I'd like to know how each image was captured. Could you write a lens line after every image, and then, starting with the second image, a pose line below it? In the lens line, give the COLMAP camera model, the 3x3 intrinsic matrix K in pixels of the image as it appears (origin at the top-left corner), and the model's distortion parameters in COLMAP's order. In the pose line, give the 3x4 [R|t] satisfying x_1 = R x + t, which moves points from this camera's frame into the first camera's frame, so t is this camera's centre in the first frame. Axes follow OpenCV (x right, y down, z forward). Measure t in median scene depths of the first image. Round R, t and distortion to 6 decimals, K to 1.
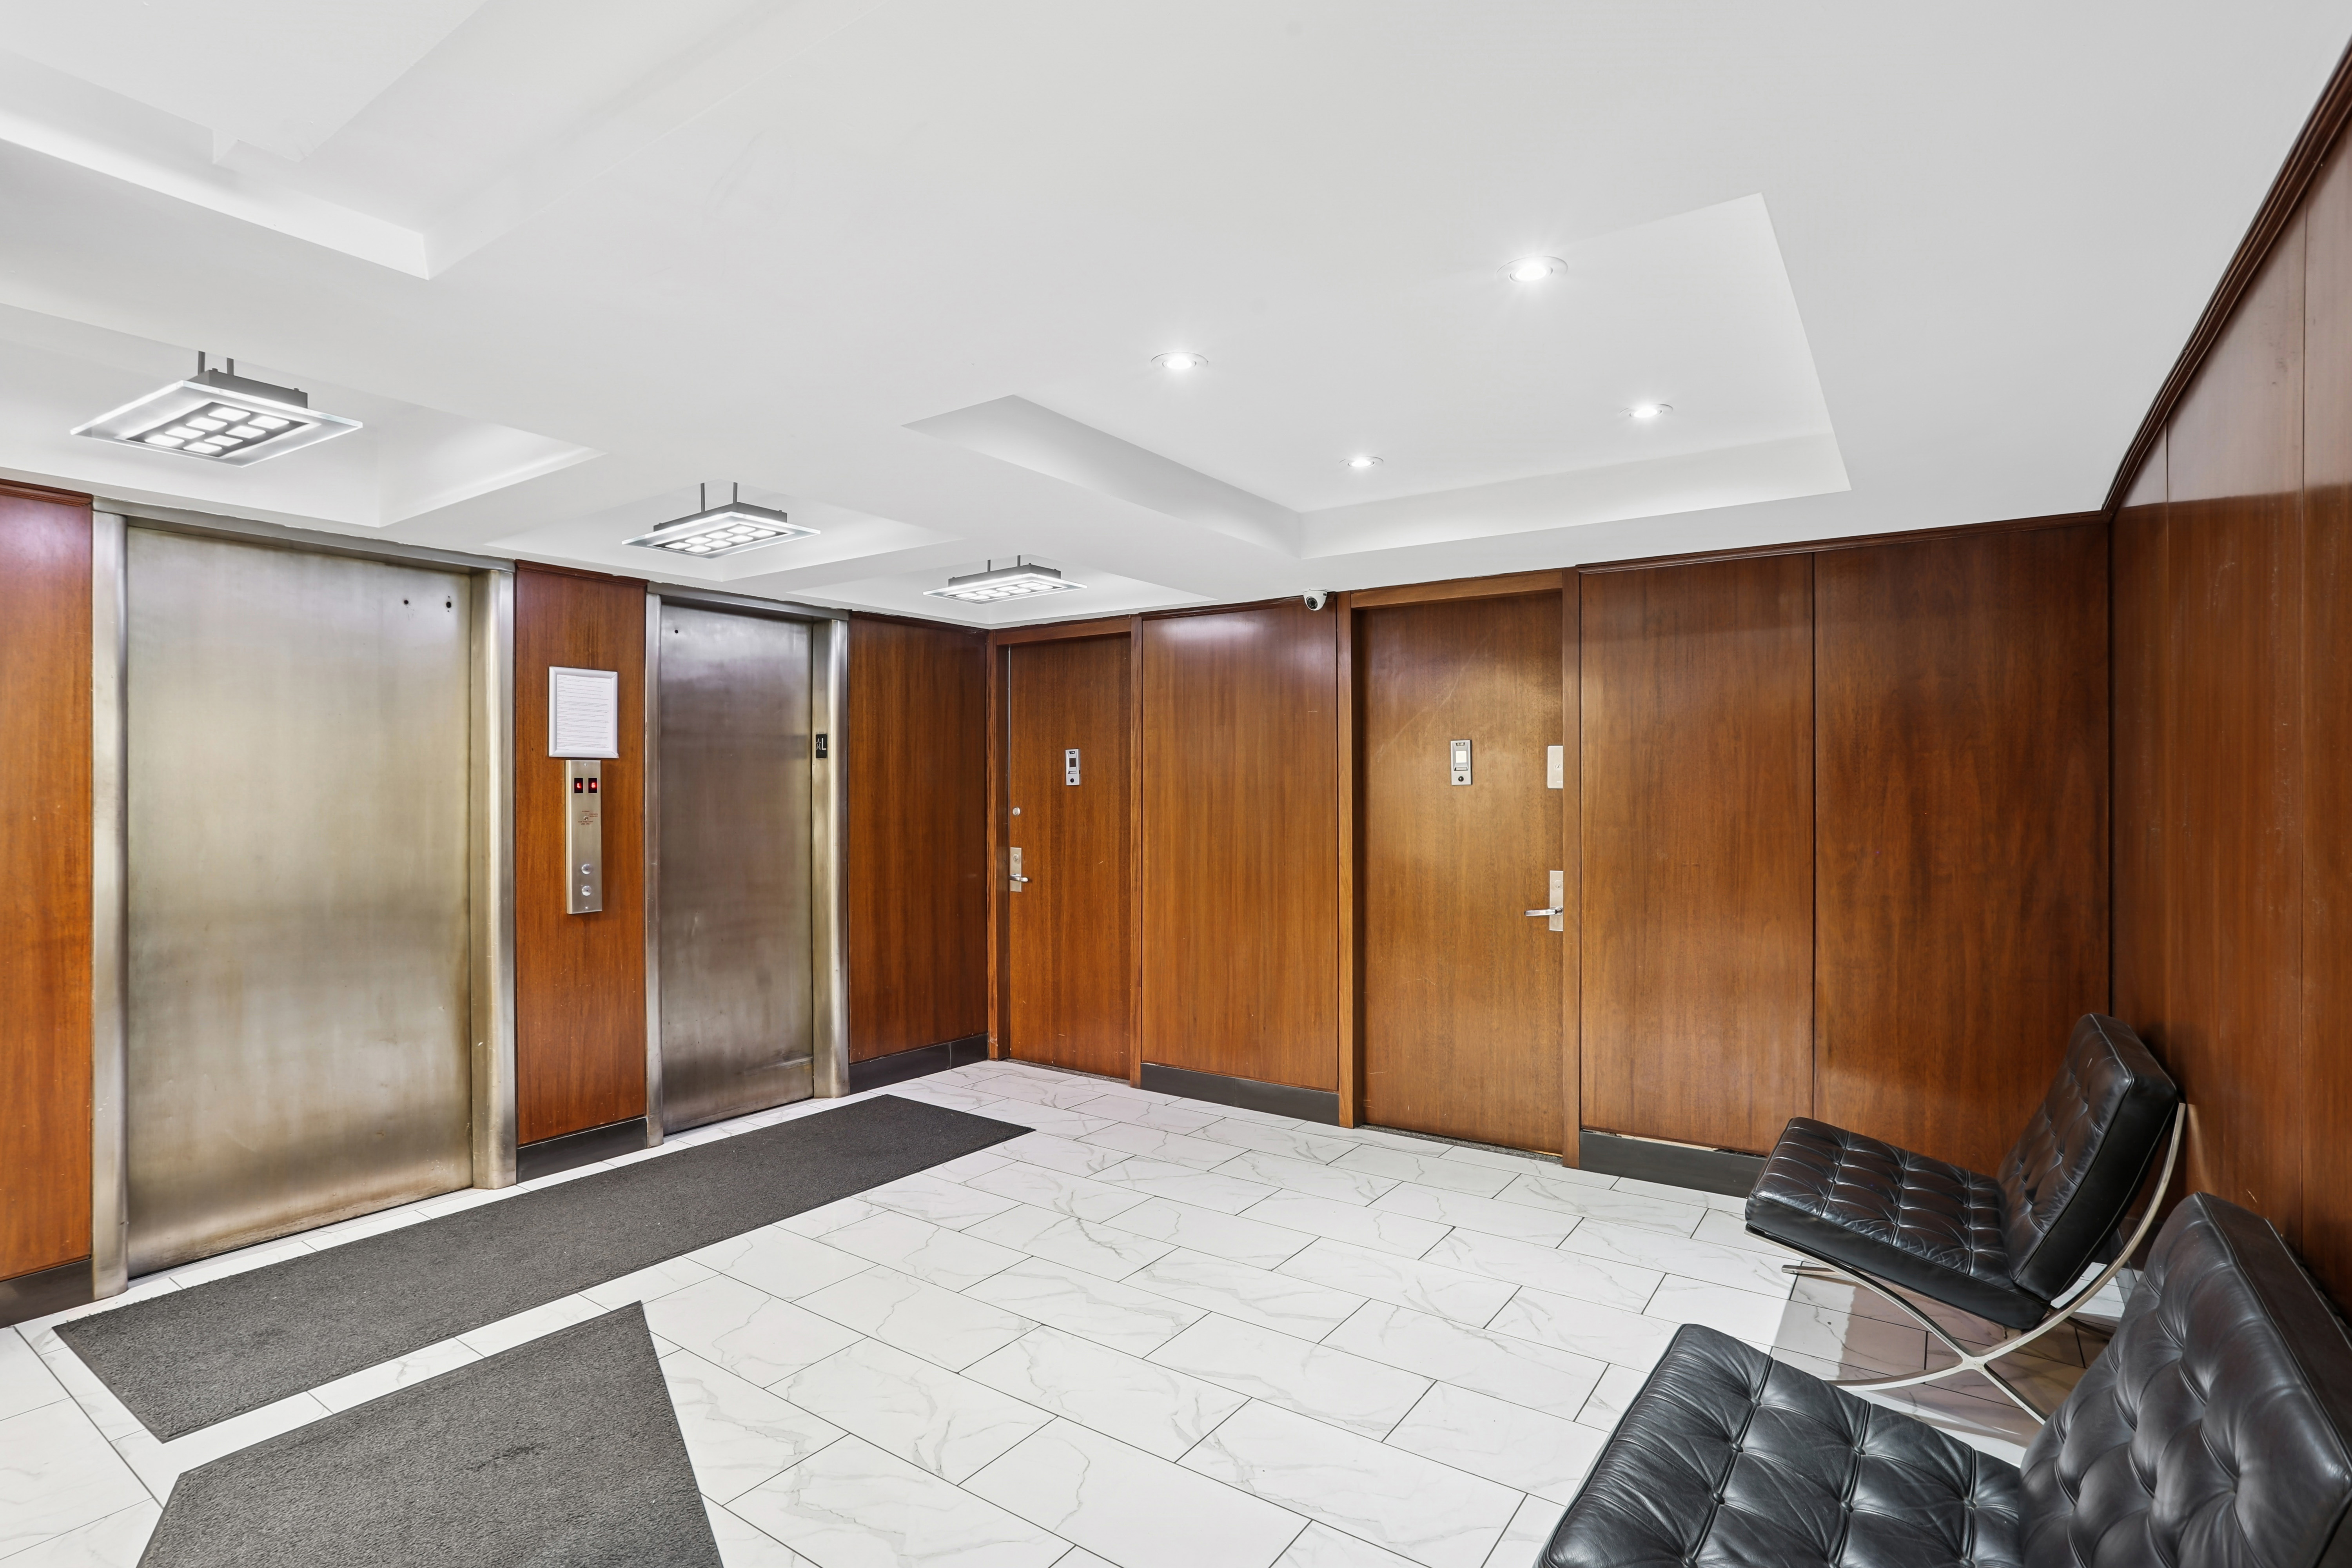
lens RADIAL K [[1158.7, 0, 1170.4], [0, 1158.7, 793.7], [0, 0, 1]] dist [-0.049938, 0.031134]
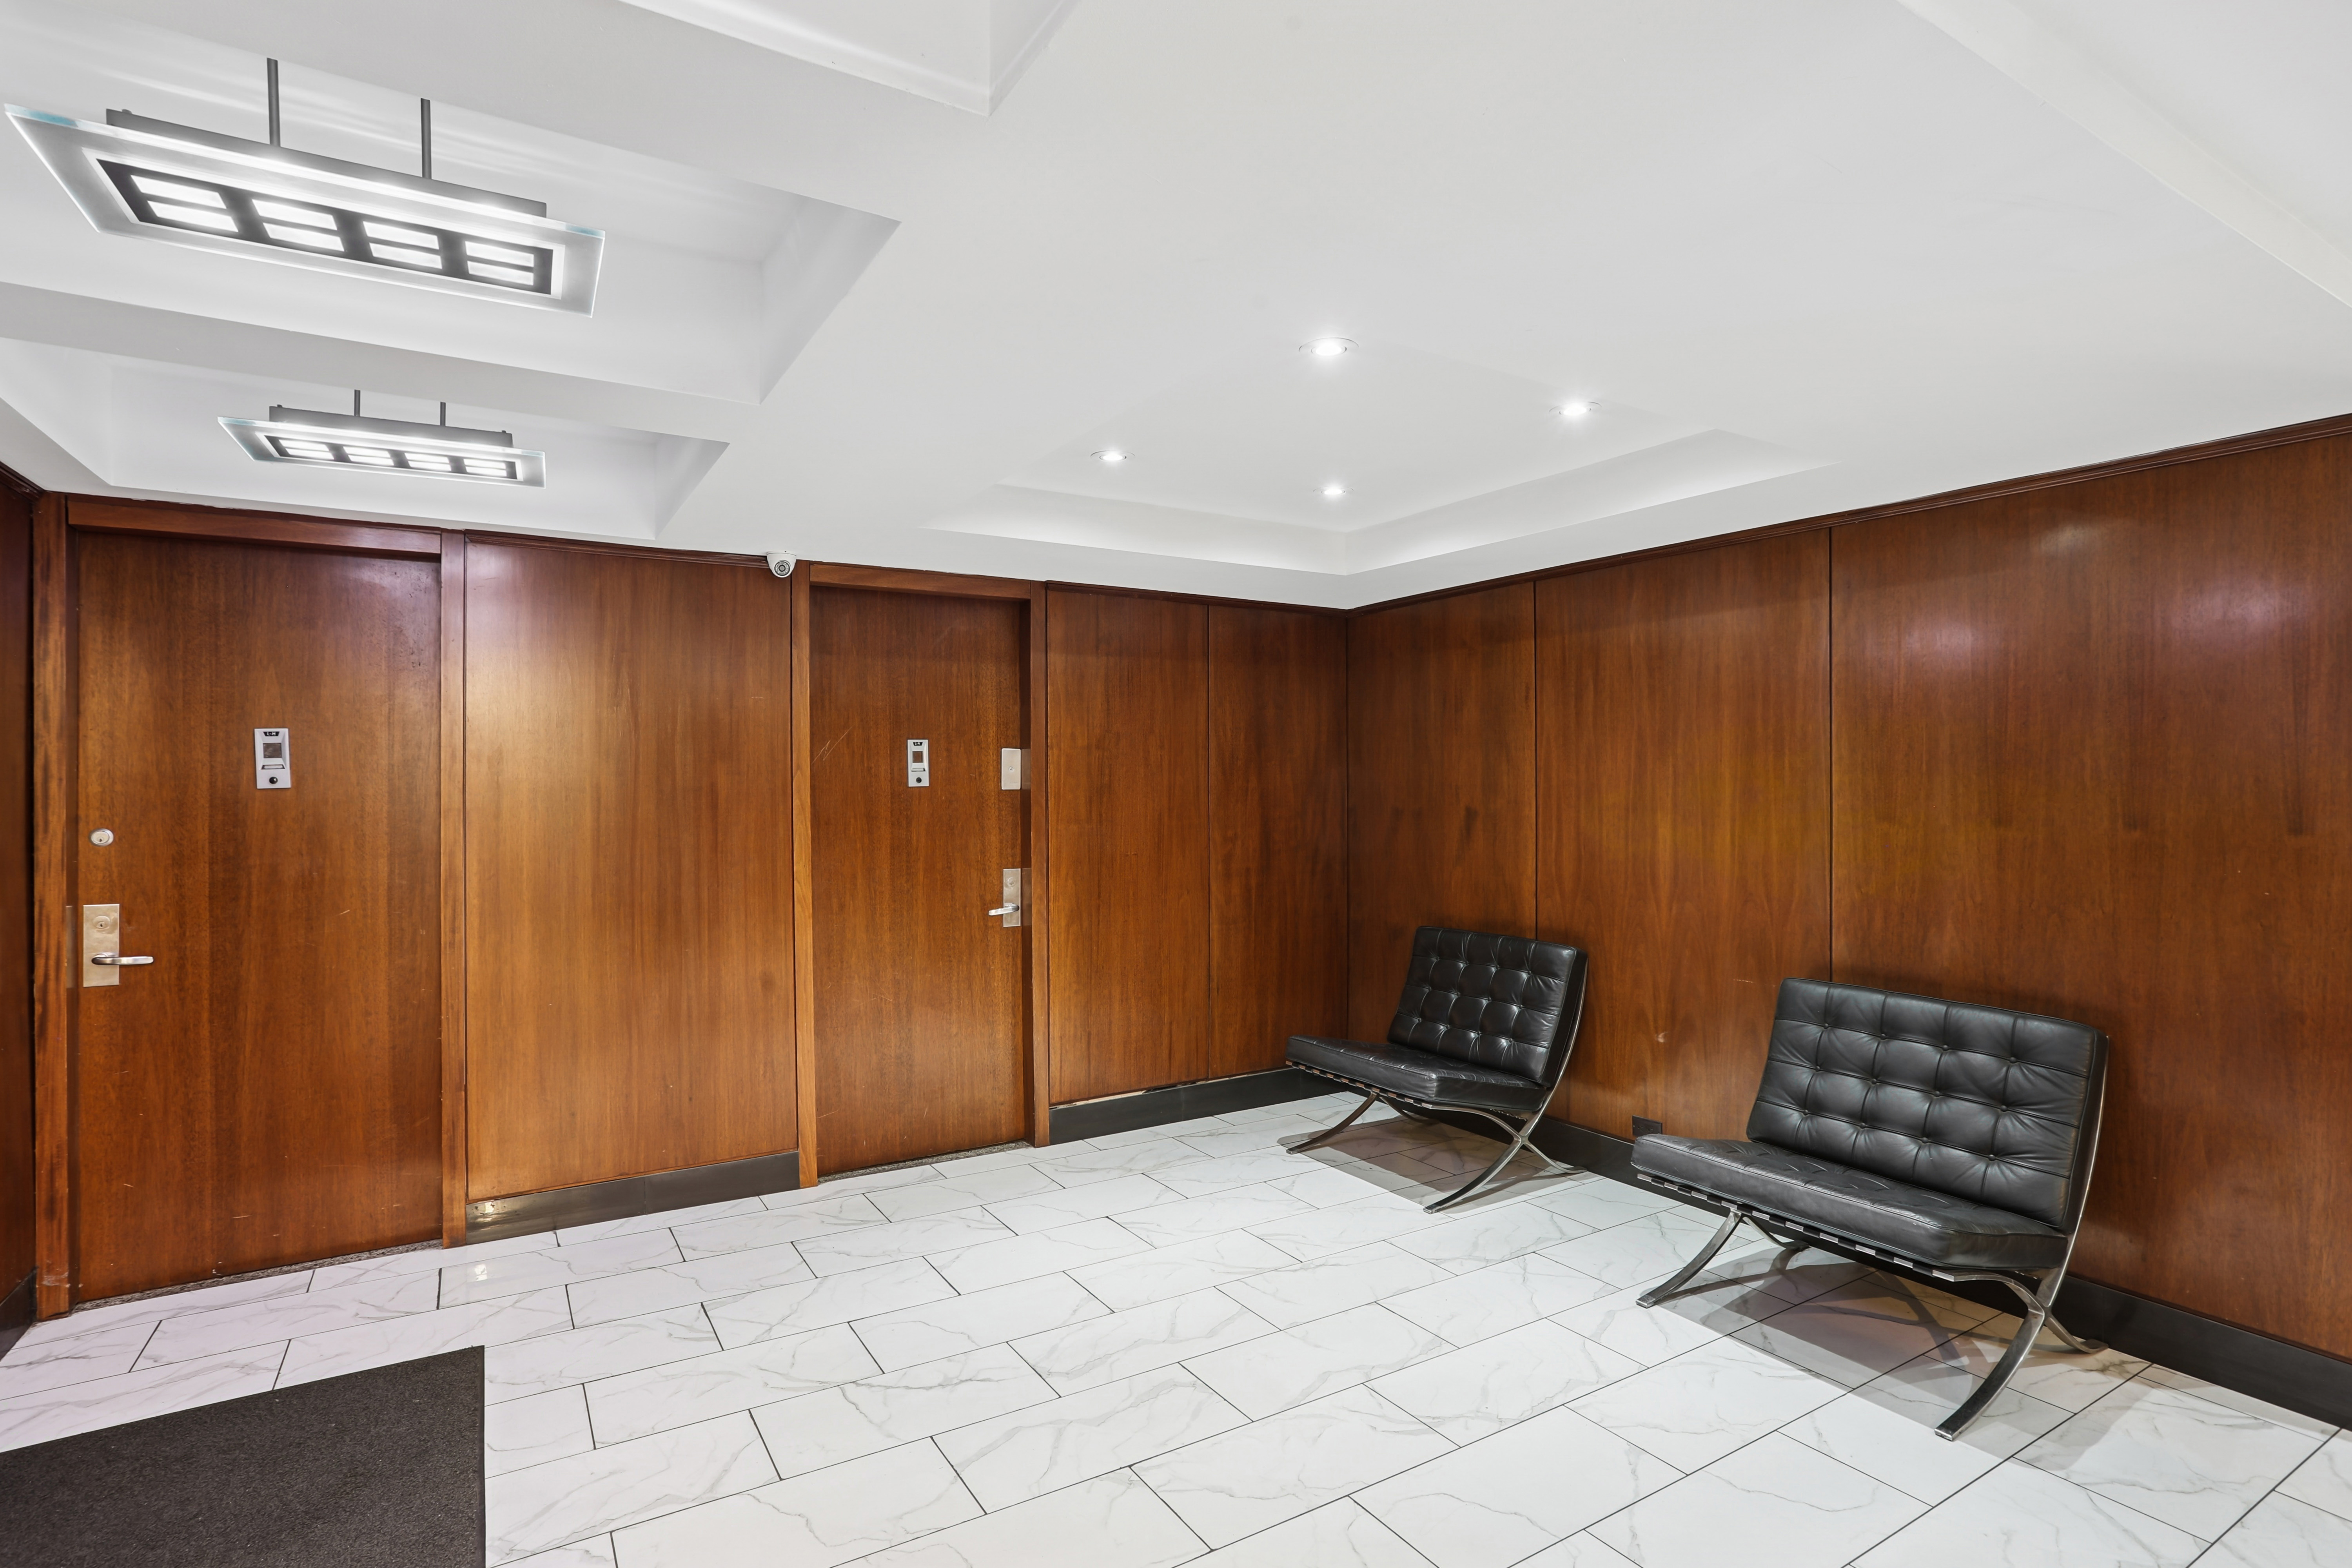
lens RADIAL K [[1158.7, 0, 1170.4], [0, 1158.7, 793.7], [0, 0, 1]] dist [-0.049938, 0.031134]
pose [[0.404975, -0.007786, 0.914295, -0.548619], [0.007785, 0.999957, 0.005067, -0.005001], [-0.914295, 0.005066, 0.405018, 0.434402]]
